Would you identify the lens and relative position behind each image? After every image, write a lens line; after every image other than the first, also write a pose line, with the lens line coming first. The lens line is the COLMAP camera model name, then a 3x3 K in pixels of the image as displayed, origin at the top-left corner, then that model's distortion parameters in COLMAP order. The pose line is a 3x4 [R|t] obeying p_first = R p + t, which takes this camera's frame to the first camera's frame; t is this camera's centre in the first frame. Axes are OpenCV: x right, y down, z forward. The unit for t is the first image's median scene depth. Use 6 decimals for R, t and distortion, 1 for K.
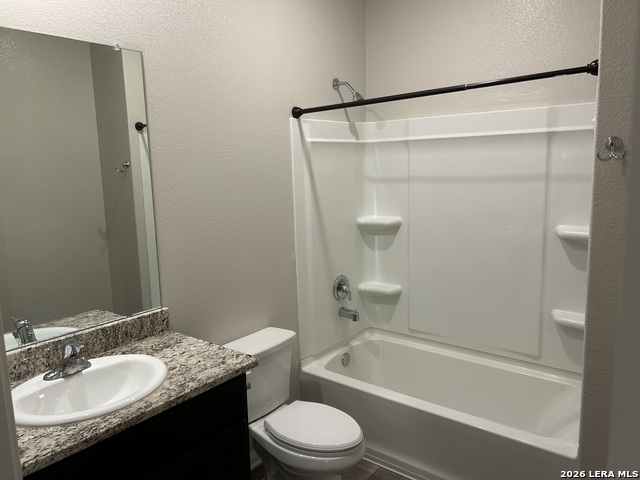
lens RADIAL K [[483.3, 0, 320.0], [0, 483.3, 240.0], [0, 0, 1]] dist [0.035544, -0.001577]
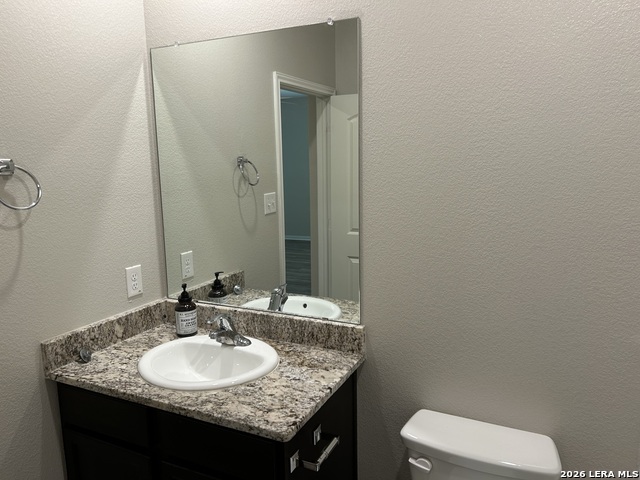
lens RADIAL K [[483.3, 0, 320.0], [0, 483.3, 240.0], [0, 0, 1]] dist [0.035544, -0.001577]
pose [[0.209738, 0.193483, -0.958423, 0.522135], [-0.131119, 0.976937, 0.168527, -0.164319], [0.968926, 0.090321, 0.230270, 0.863929]]
